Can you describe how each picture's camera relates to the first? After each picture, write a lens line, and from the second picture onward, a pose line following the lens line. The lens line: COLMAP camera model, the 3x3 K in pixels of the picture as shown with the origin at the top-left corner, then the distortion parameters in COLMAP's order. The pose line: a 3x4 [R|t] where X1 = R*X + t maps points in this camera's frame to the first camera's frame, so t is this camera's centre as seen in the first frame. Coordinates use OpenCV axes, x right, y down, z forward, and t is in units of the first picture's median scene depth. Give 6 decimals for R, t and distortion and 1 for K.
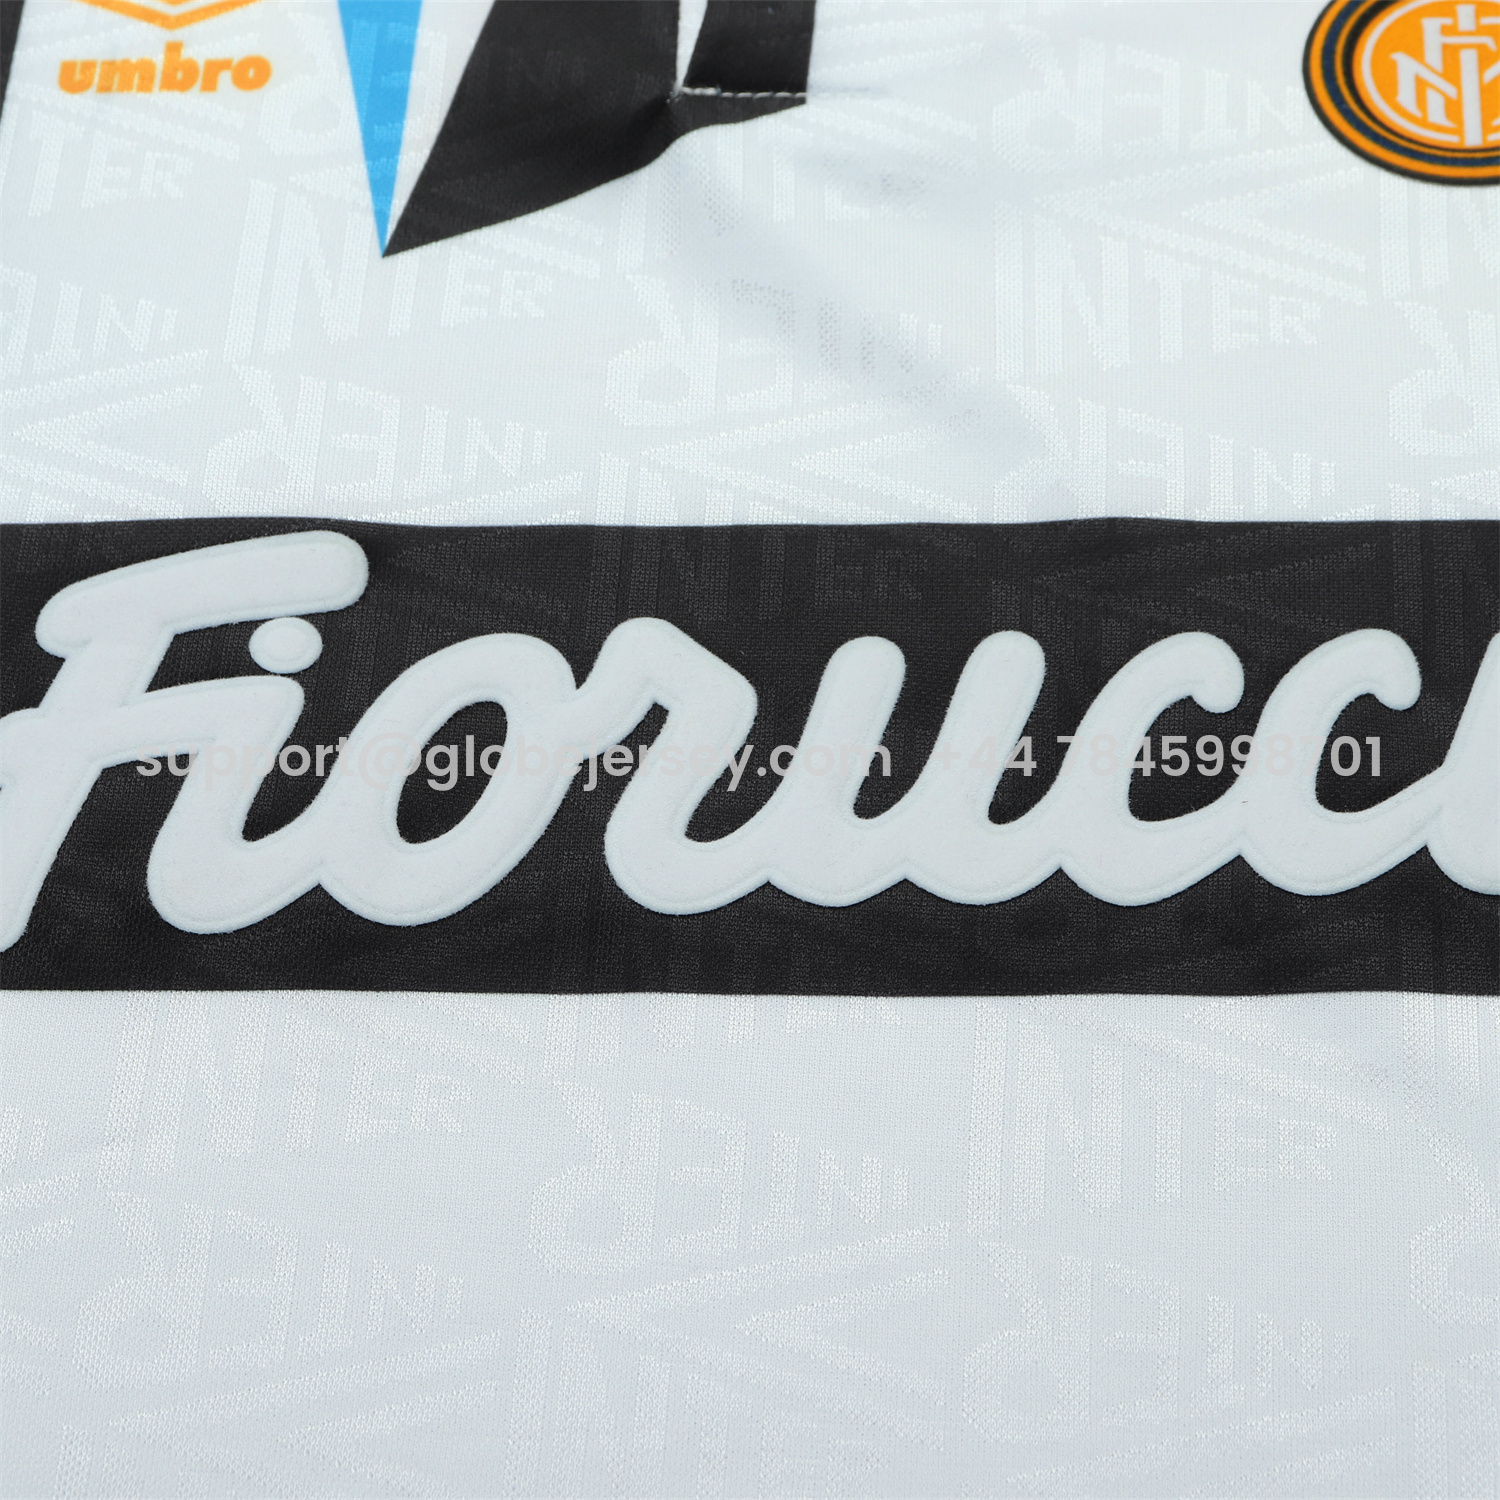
lens RADIAL K [[5874.5, 0, 733.8], [0, 5874.5, 752.0], [0, 0, 1]] dist [0.058080, 0.000000]
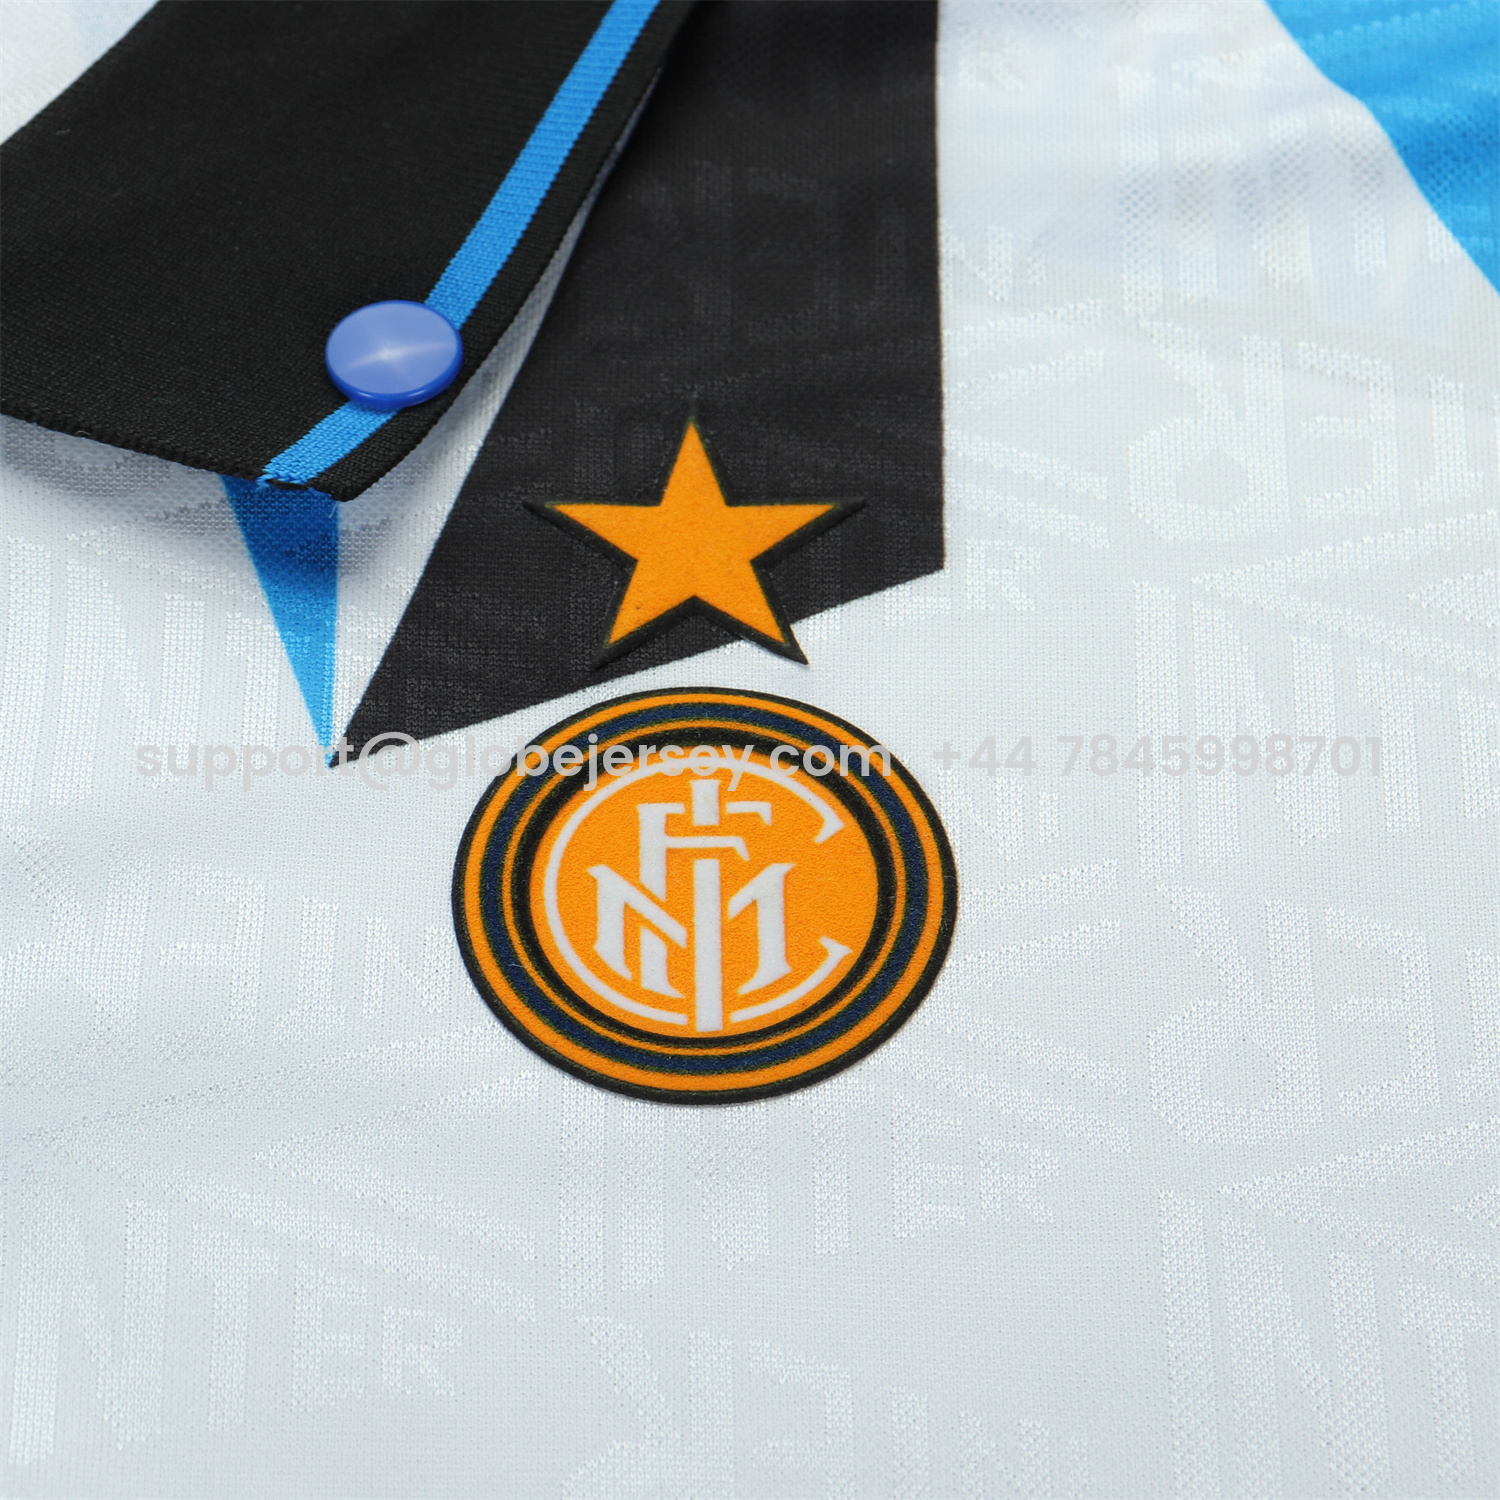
lens RADIAL K [[5874.5, 0, 750.0], [0, 5874.5, 750.4], [0, 0, 1]] dist [0.058080, 0.000000]
pose [[0.997512, -0.017222, 0.068366, 0.084950], [0.013582, 0.998483, 0.053356, -0.165729], [-0.069181, -0.052294, 0.996233, 0.348296]]
